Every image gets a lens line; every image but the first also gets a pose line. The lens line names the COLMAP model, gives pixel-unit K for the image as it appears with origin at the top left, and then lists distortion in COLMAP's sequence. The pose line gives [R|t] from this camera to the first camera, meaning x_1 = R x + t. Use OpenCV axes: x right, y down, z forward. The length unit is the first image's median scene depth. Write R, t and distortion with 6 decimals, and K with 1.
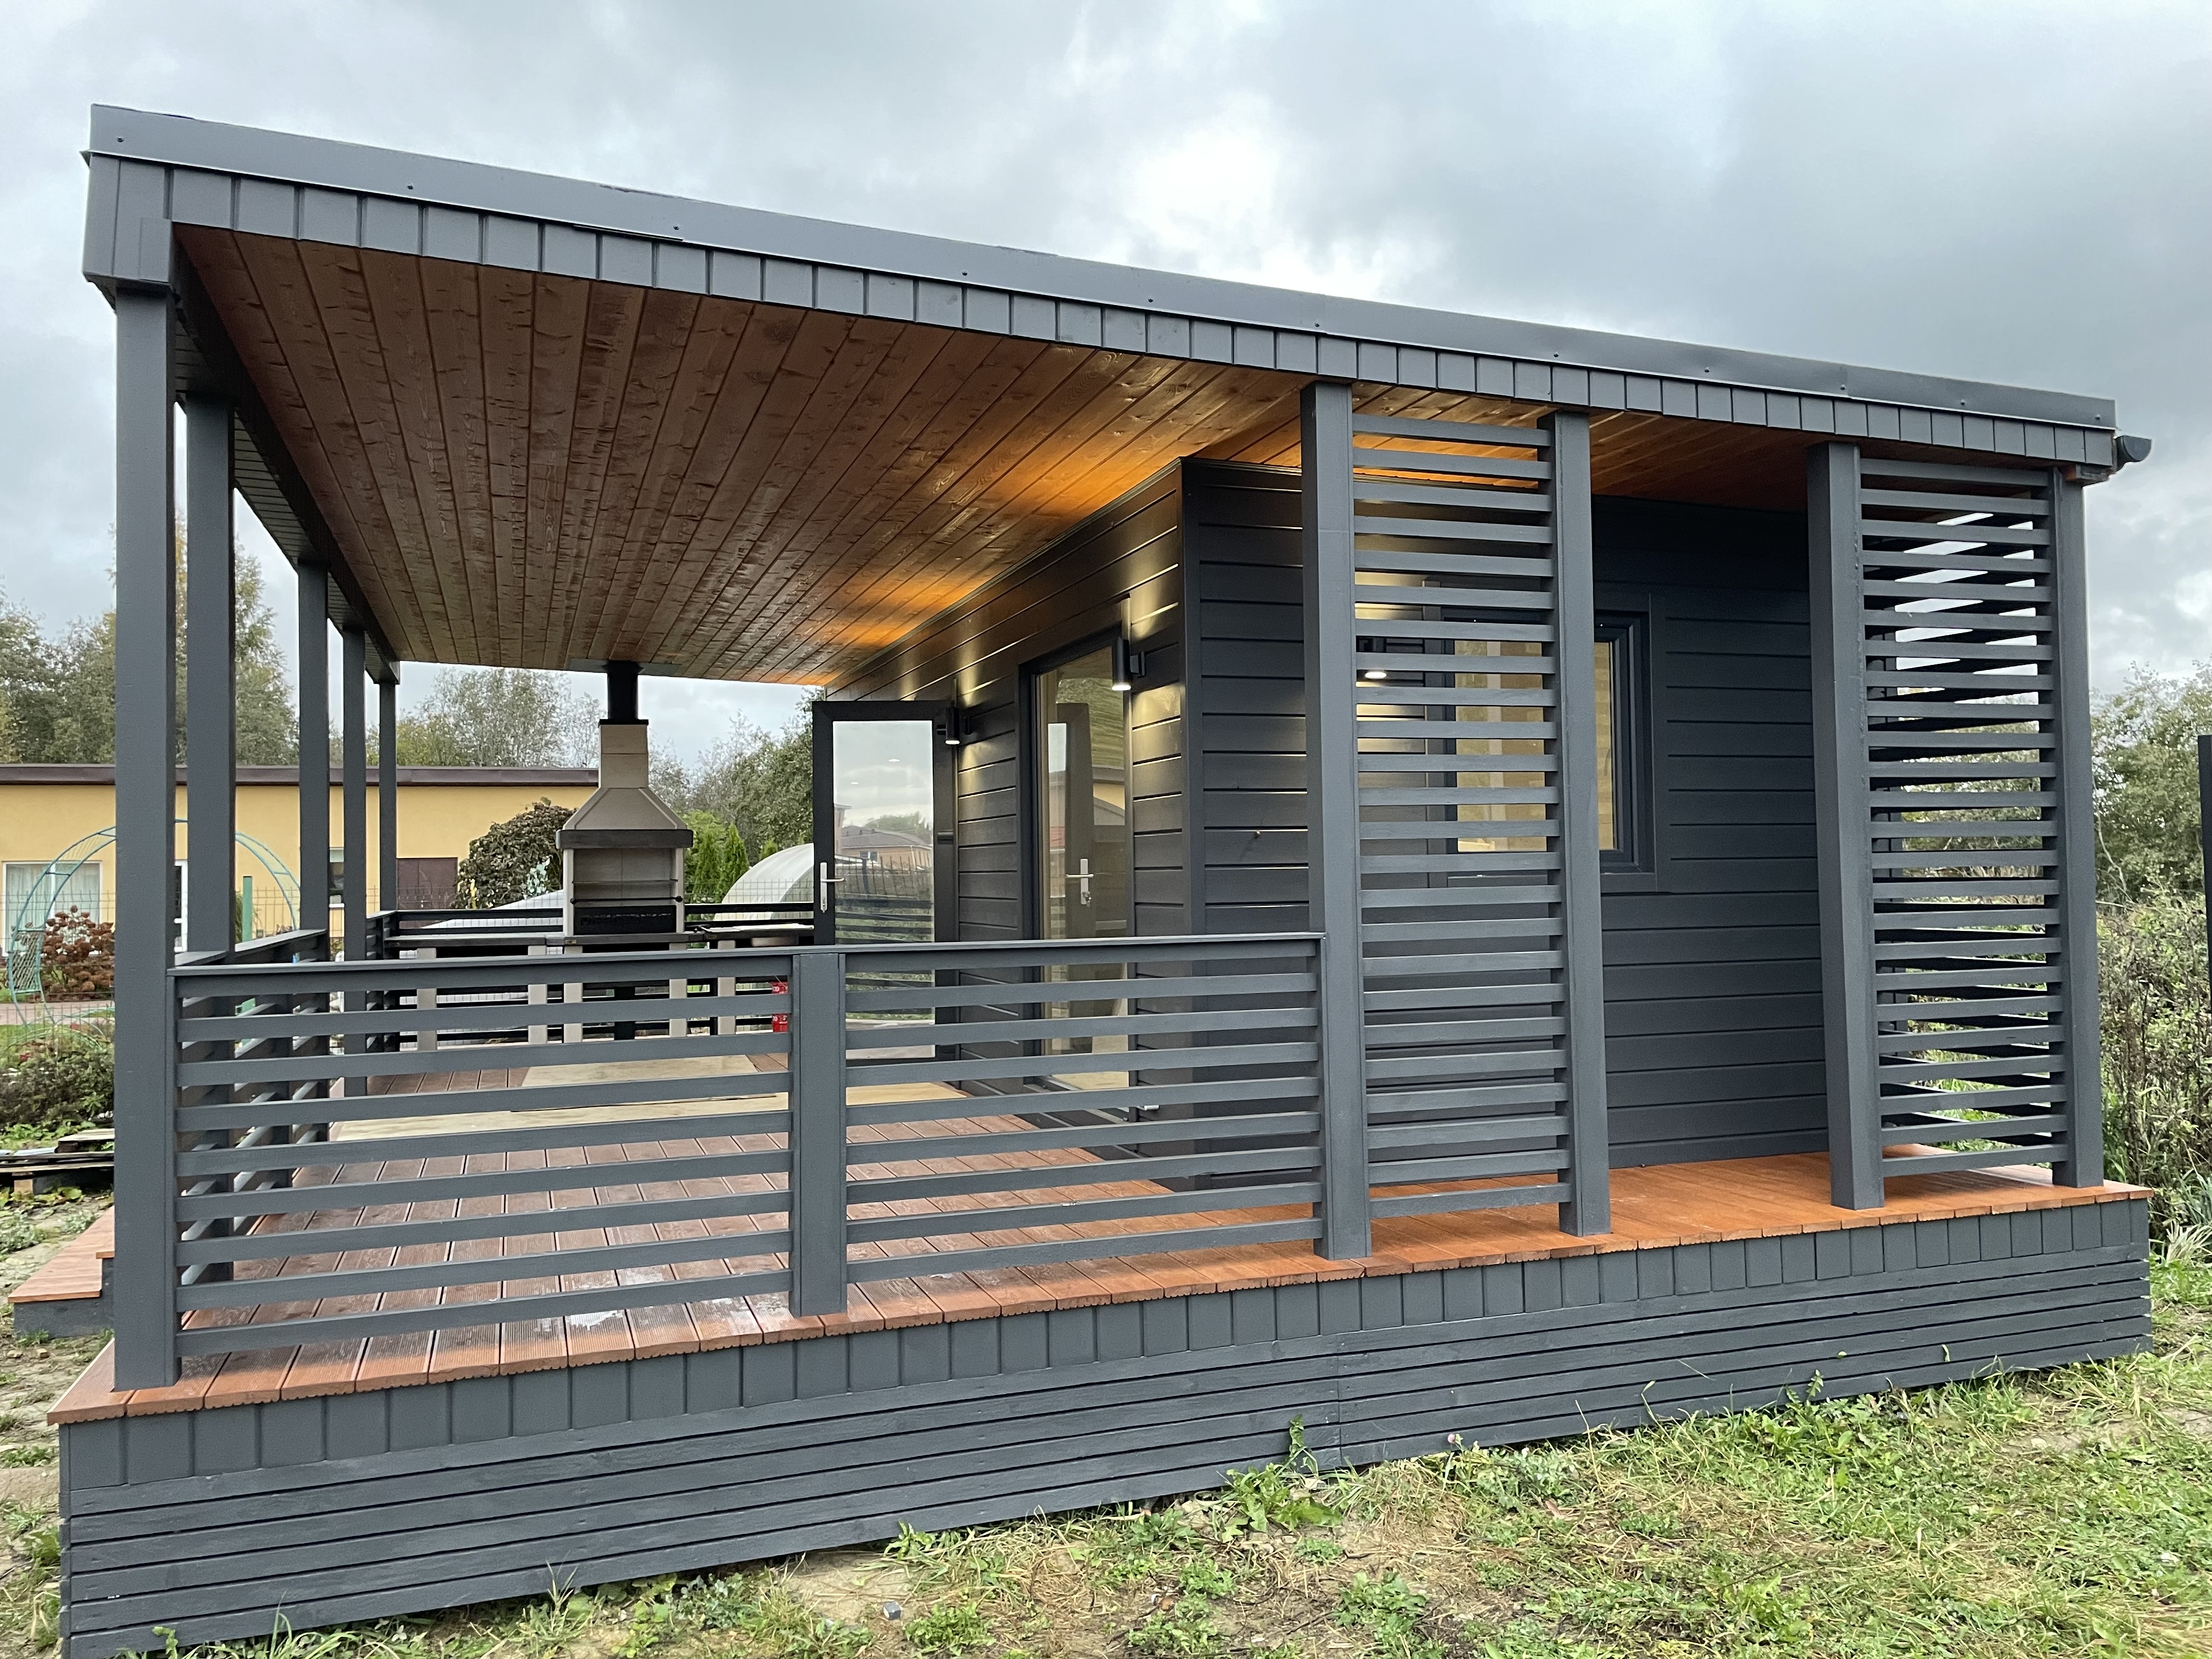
lens RADIAL K [[1685.4, 0, 1114.4], [0, 1685.4, 820.0], [0, 0, 1]] dist [0.067362, 0.001922]
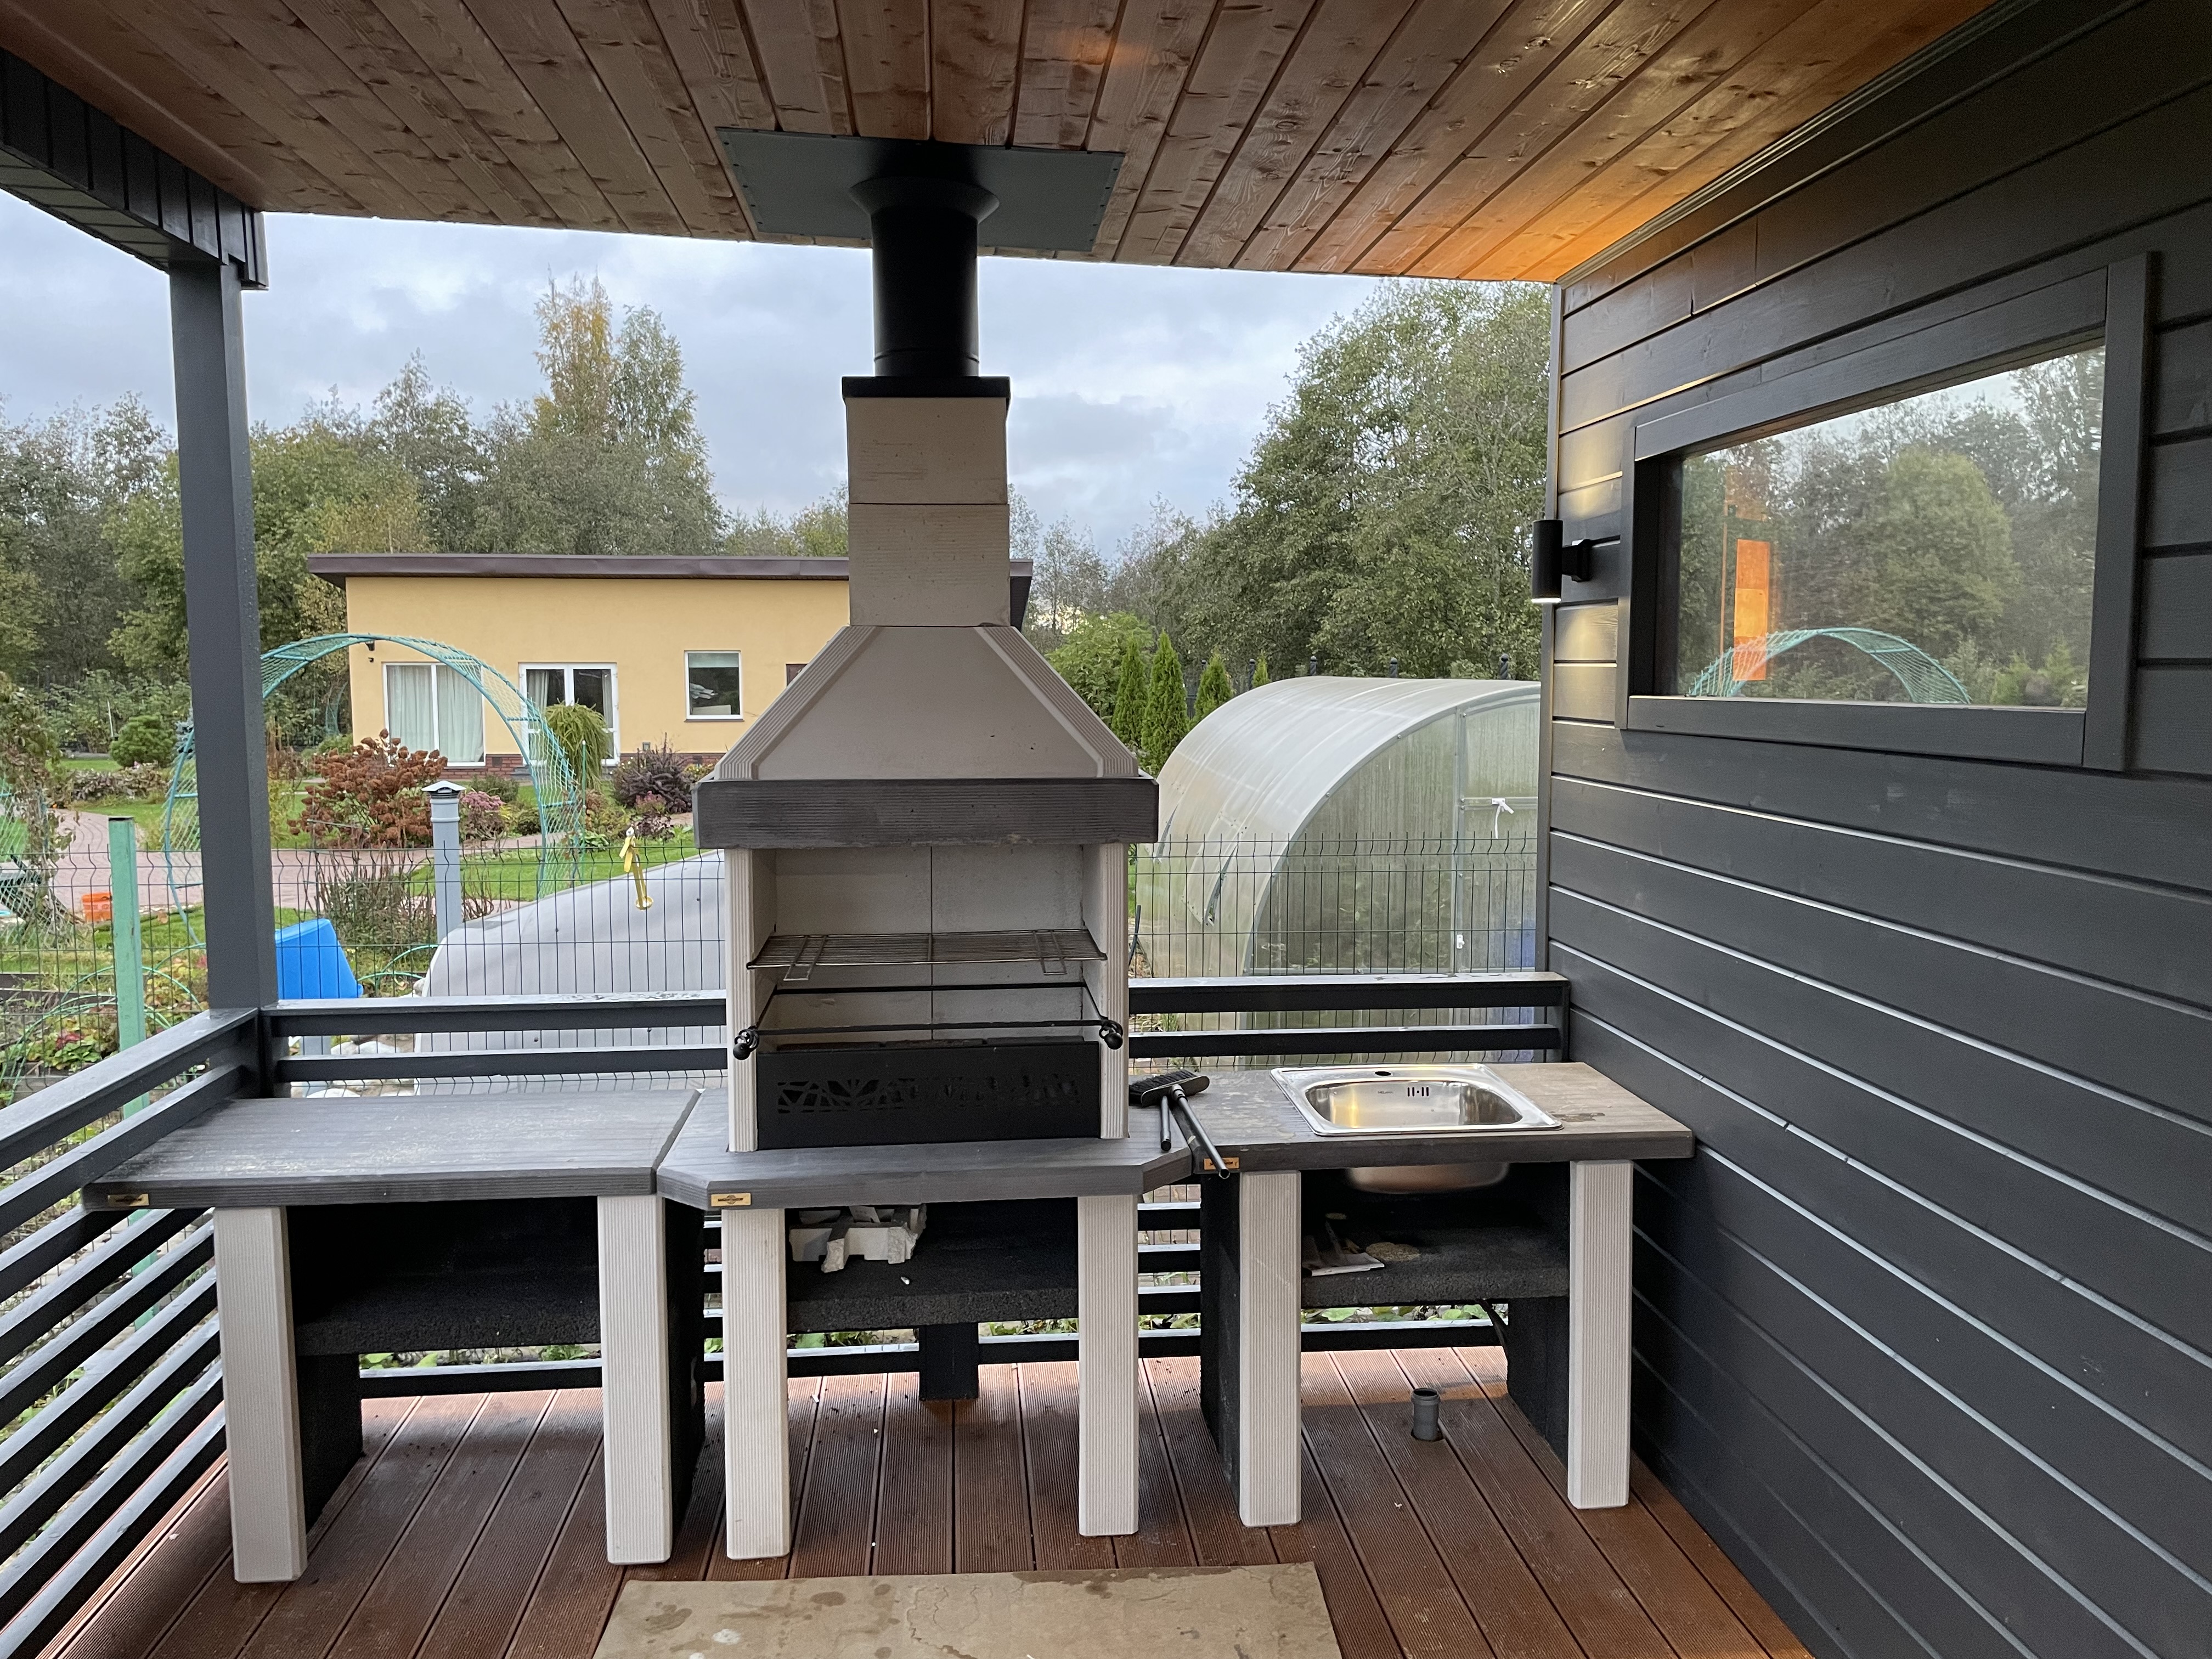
lens RADIAL K [[1685.4, 0, 1114.0], [0, 1685.4, 827.4], [0, 0, 1]] dist [0.067362, 0.001922]
pose [[0.971186, 0.034297, -0.235842, -0.058609], [-0.004077, 0.991837, 0.127448, -0.006212], [0.238288, -0.122814, 0.963398, 0.225753]]
